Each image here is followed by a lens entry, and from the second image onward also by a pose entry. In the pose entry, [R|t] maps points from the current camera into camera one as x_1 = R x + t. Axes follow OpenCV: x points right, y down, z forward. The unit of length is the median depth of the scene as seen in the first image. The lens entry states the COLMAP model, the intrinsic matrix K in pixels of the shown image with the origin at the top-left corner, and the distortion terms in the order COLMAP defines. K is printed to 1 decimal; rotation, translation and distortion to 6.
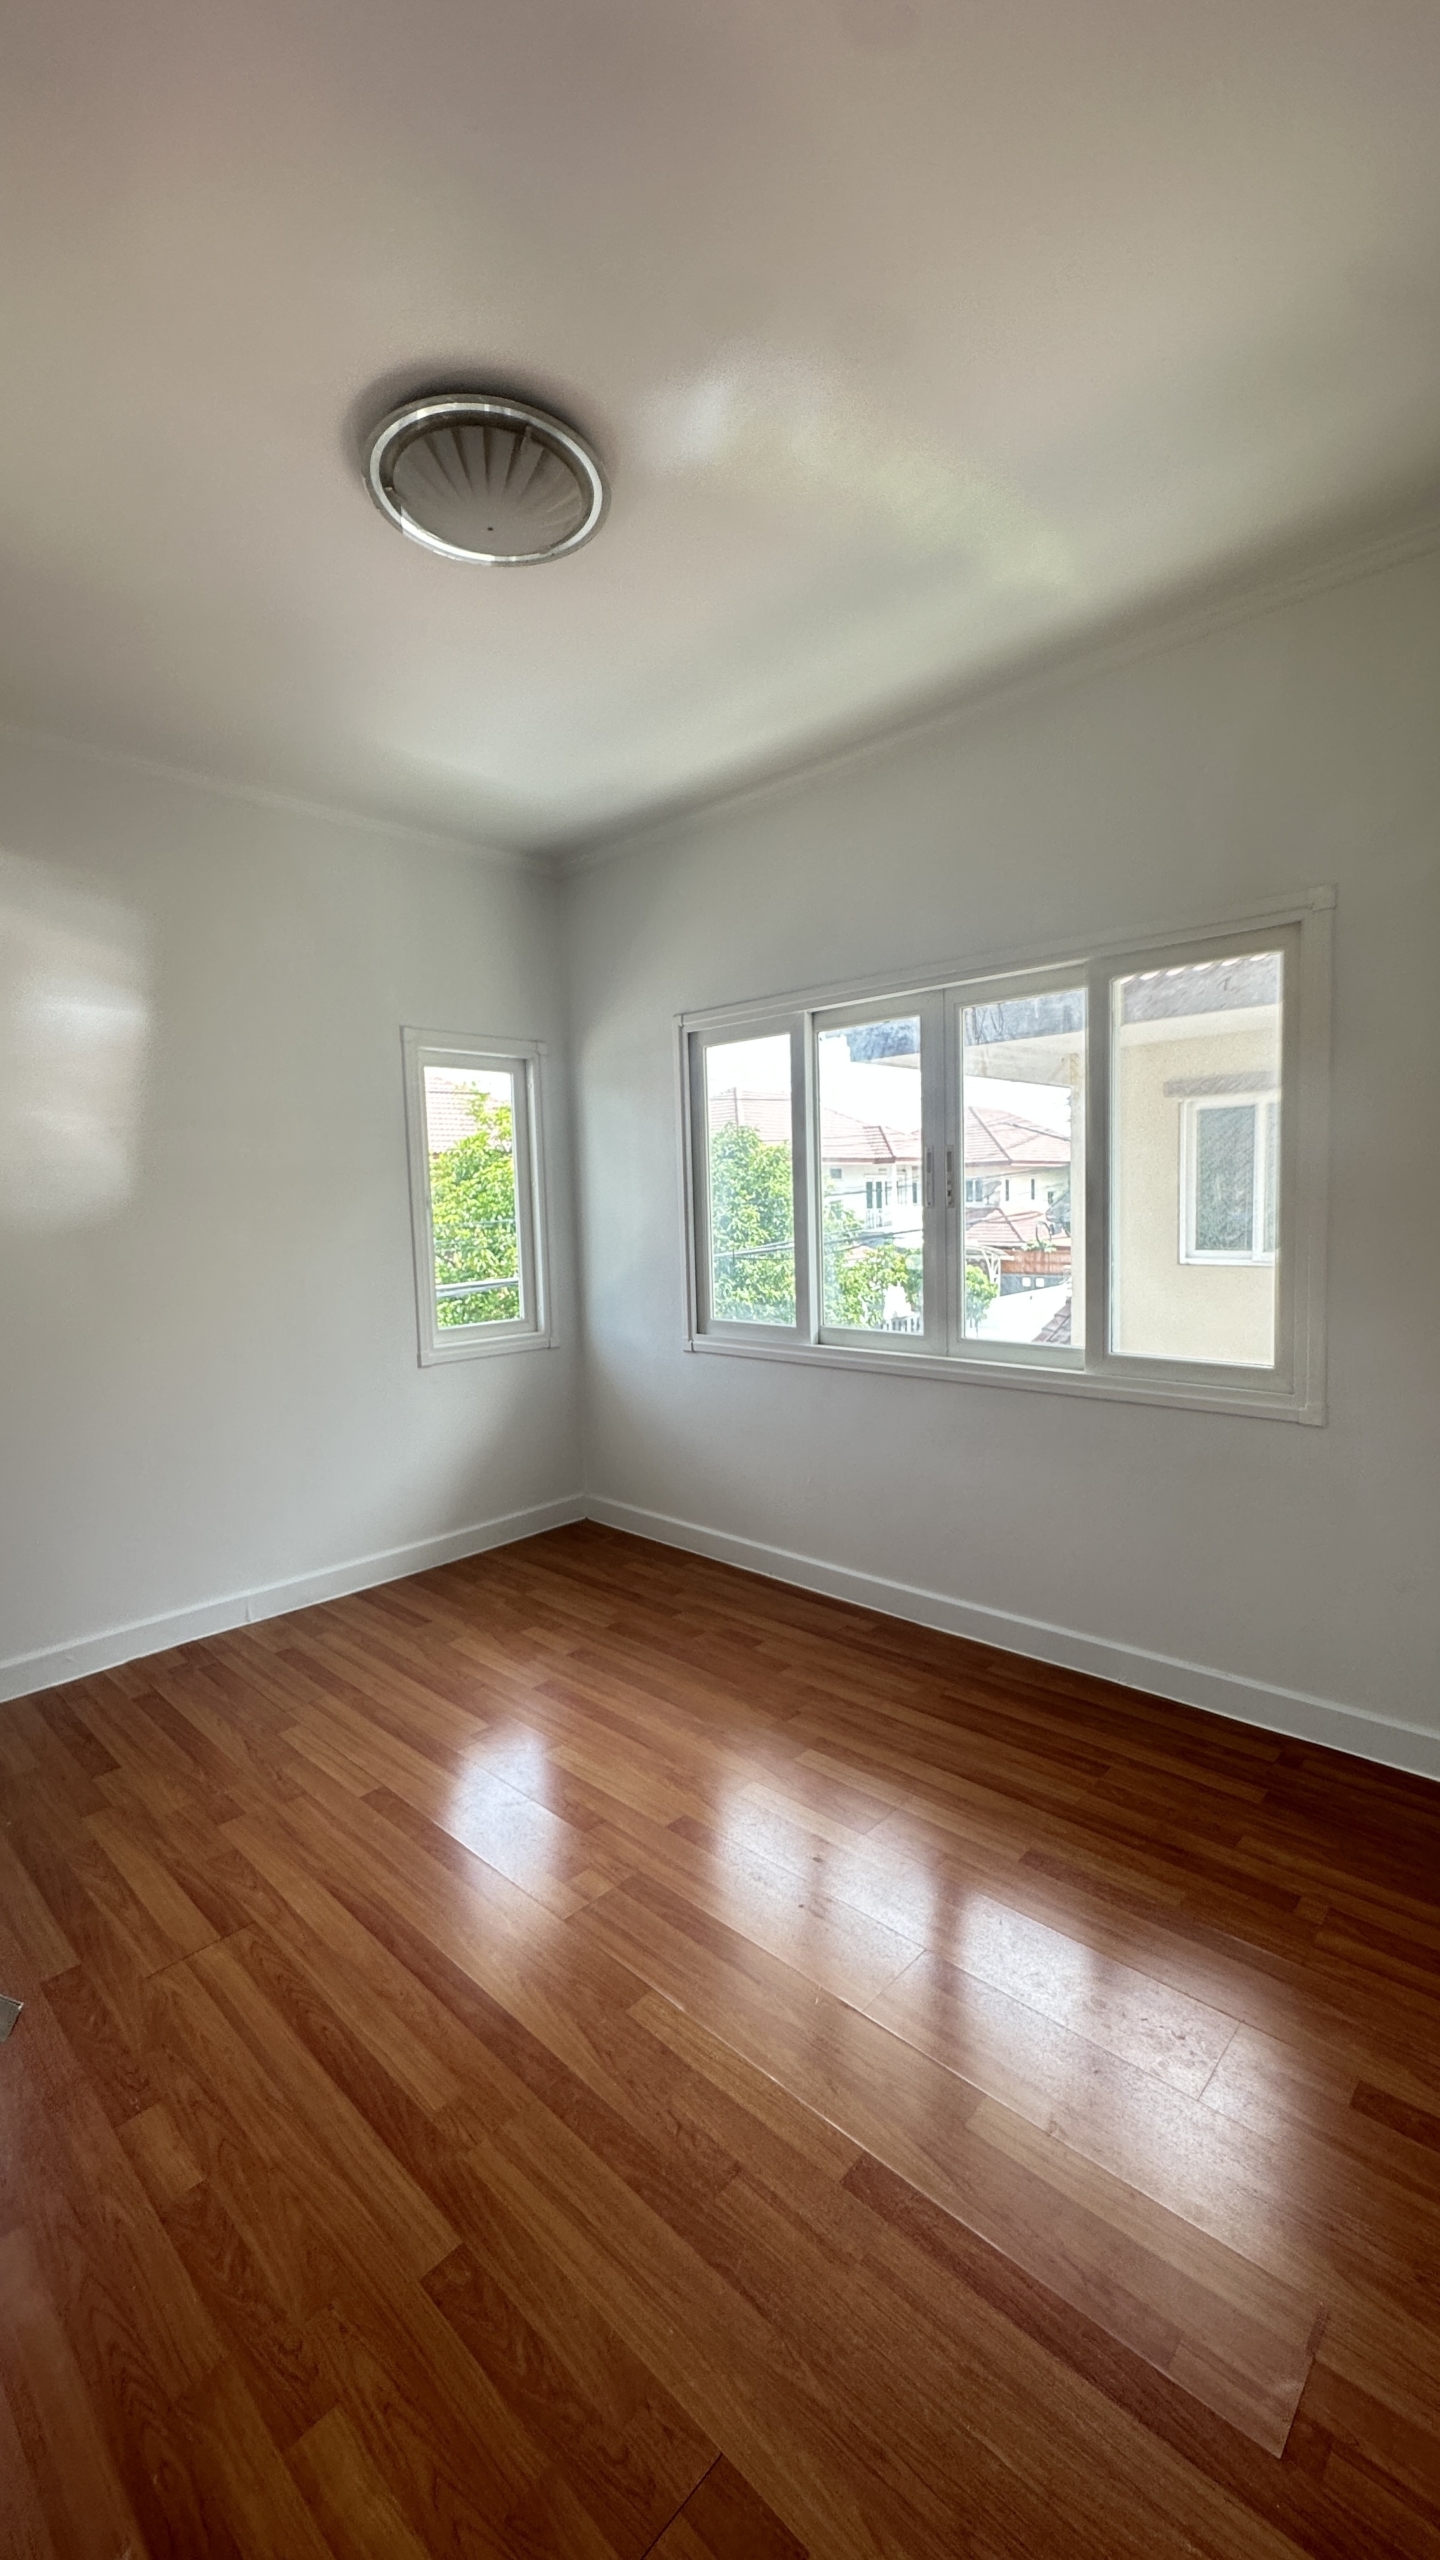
lens RADIAL K [[1039.2, 0, 710.9], [0, 1039.2, 1259.3], [0, 0, 1]] dist [-0.004491, -0.000443]
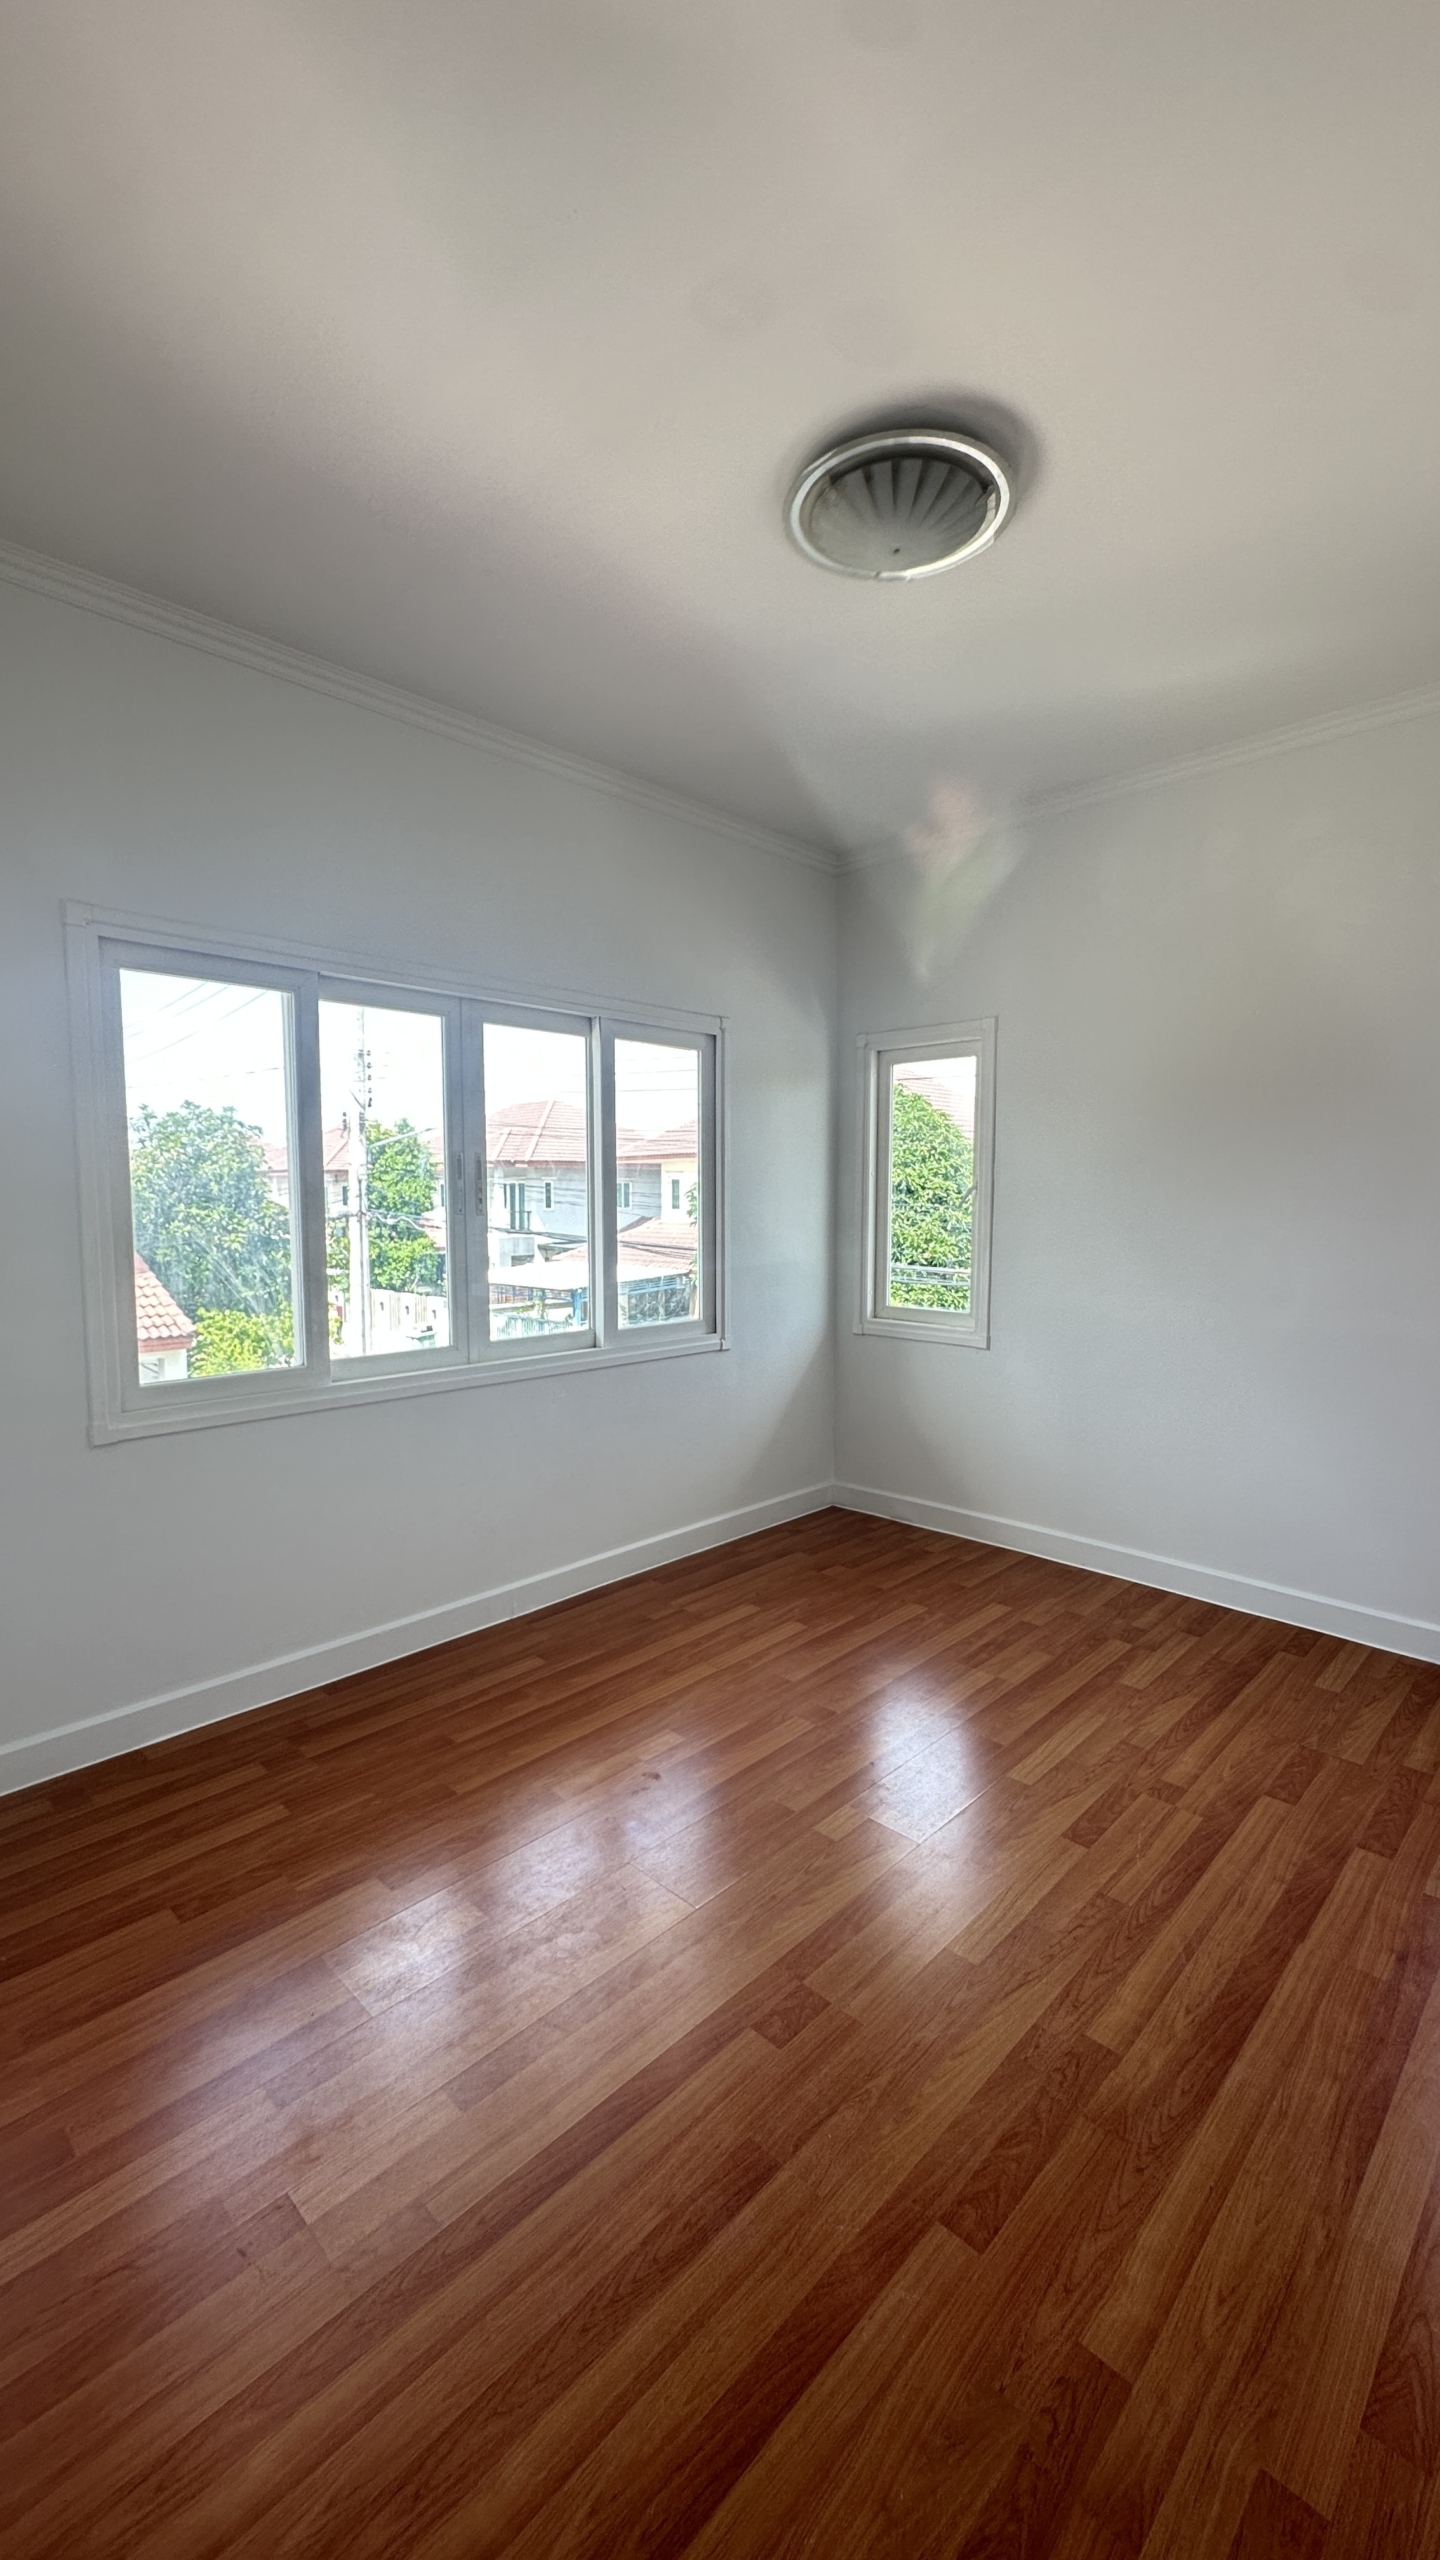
lens RADIAL K [[1016.9, 0, 720.0], [0, 1016.9, 1280.0], [0, 0, 1]] dist [-0.000817, -0.000064]
pose [[0.007179, -0.064914, 0.997865, -1.211174], [0.065305, 0.995791, 0.064309, -0.051974], [-0.997840, 0.064704, 0.011388, 1.173100]]
